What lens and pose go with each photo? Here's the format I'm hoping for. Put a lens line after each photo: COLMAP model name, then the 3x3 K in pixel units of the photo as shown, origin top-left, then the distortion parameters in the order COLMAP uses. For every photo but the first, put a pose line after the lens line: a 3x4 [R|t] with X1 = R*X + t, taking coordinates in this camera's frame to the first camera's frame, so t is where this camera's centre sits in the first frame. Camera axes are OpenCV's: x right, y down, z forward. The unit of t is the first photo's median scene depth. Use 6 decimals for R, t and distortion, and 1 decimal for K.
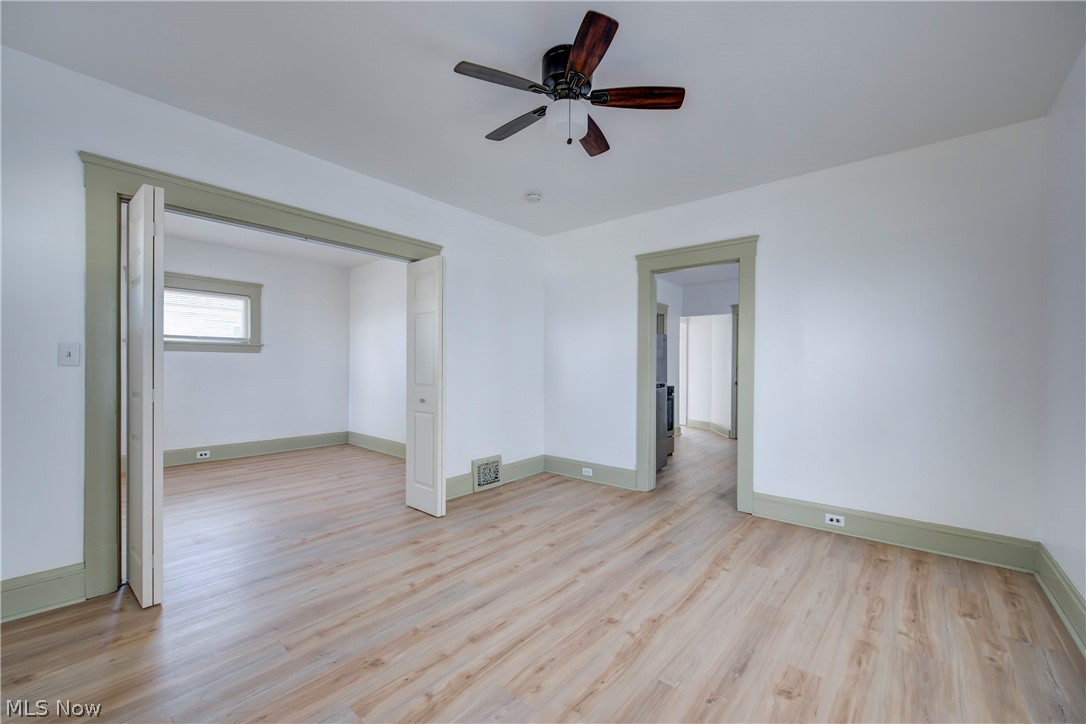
lens RADIAL K [[435.6, 0, 539.5], [0, 435.6, 367.4], [0, 0, 1]] dist [0.004201, -0.001173]
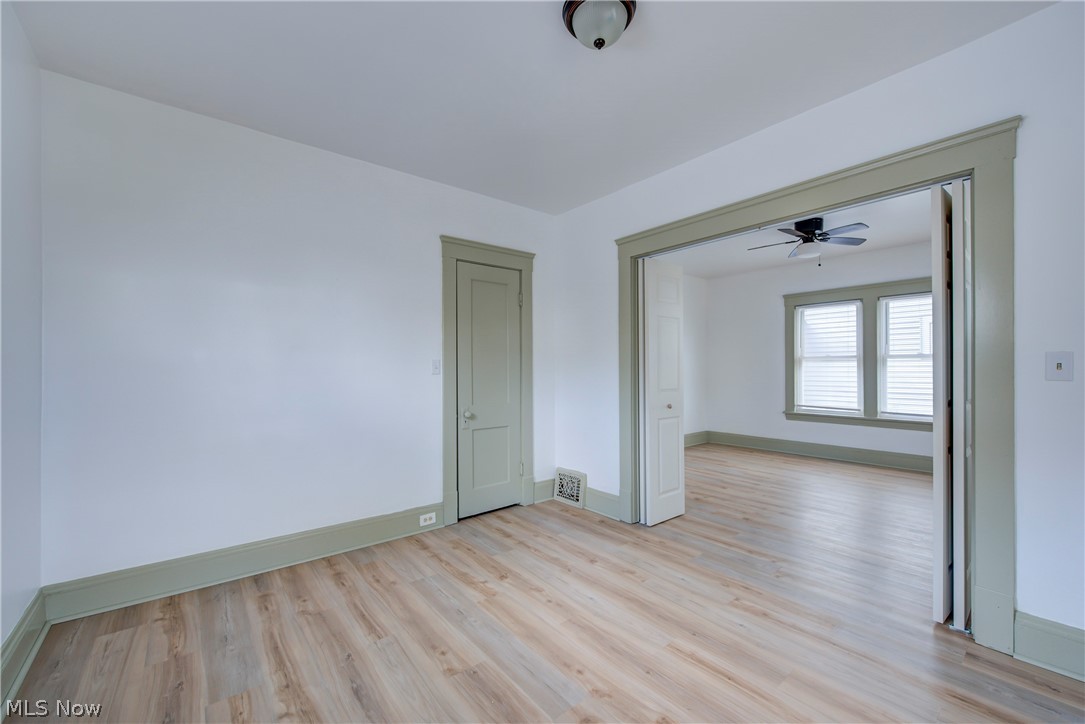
lens RADIAL K [[435.2, 0, 544.2], [0, 435.2, 371.7], [0, 0, 1]] dist [0.004201, -0.001173]
pose [[0.166433, -0.013449, 0.985961, -1.341469], [0.009223, 0.999884, 0.012082, -0.015790], [-0.986010, 0.007082, 0.166538, 1.169625]]
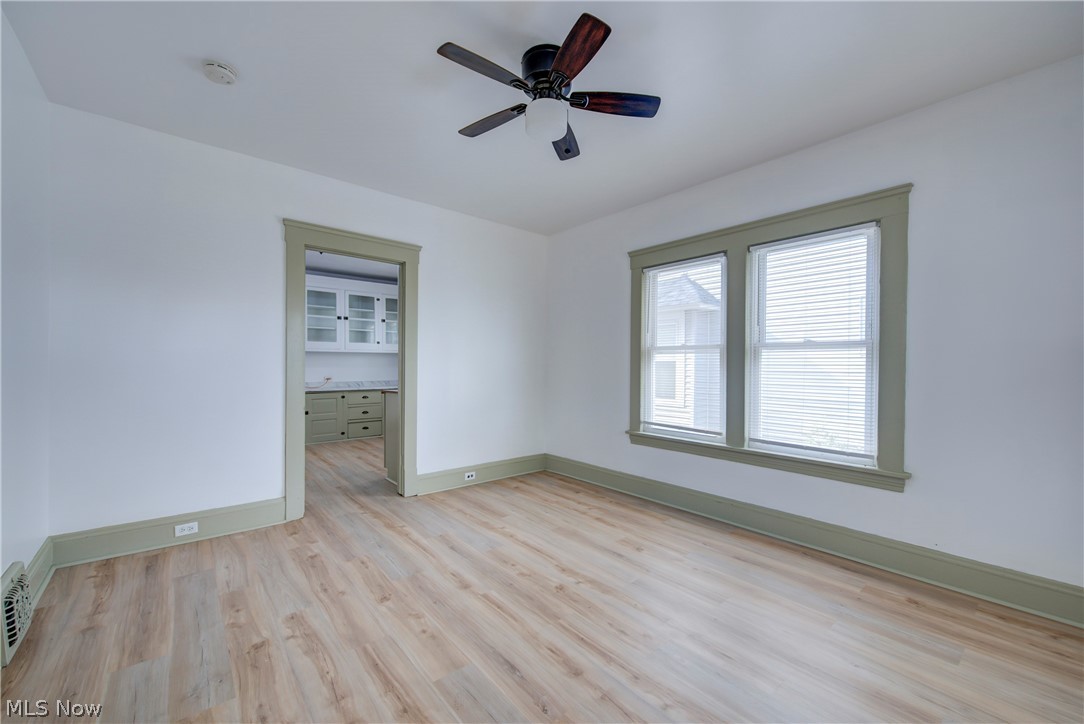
lens RADIAL K [[434.8, 0, 545.7], [0, 434.8, 362.2], [0, 0, 1]] dist [0.004201, -0.001173]
pose [[0.162190, -0.002128, 0.986757, -0.581002], [-0.000195, 0.999998, 0.002189, -0.006344], [-0.986760, -0.000547, 0.162189, 0.515352]]
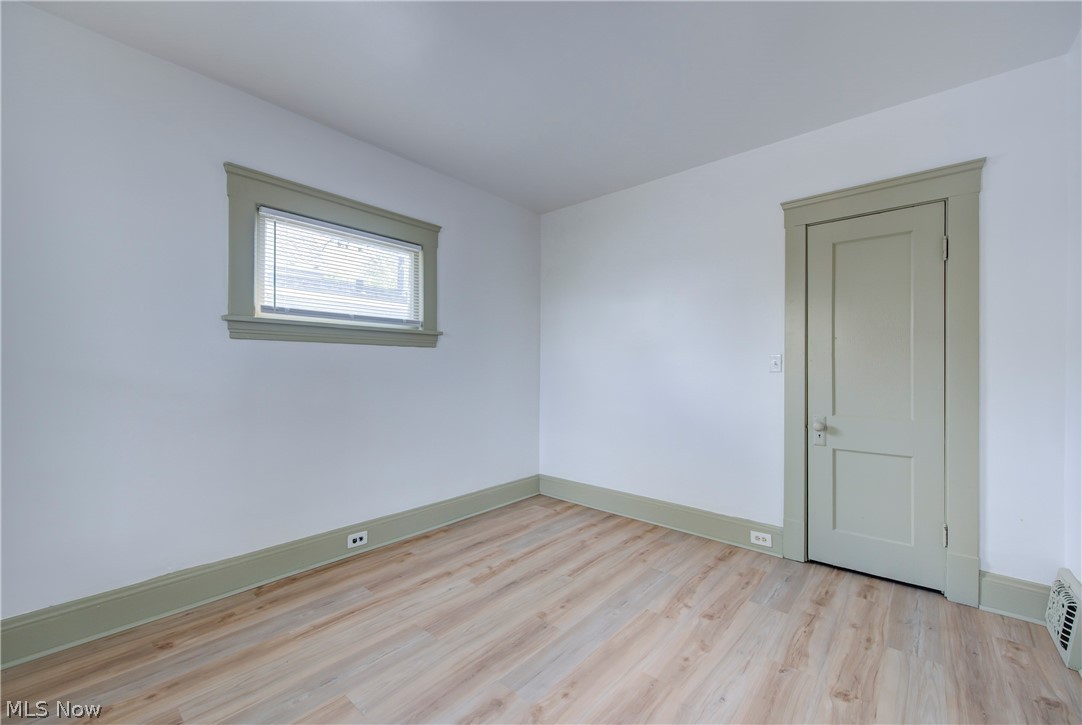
lens RADIAL K [[434.0, 0, 539.2], [0, 434.0, 368.3], [0, 0, 1]] dist [0.004201, -0.001173]
pose [[0.999986, -0.003868, -0.003471, -0.857981], [0.003861, 0.999990, -0.002202, -0.007869], [0.003480, 0.002189, 0.999992, 0.745145]]
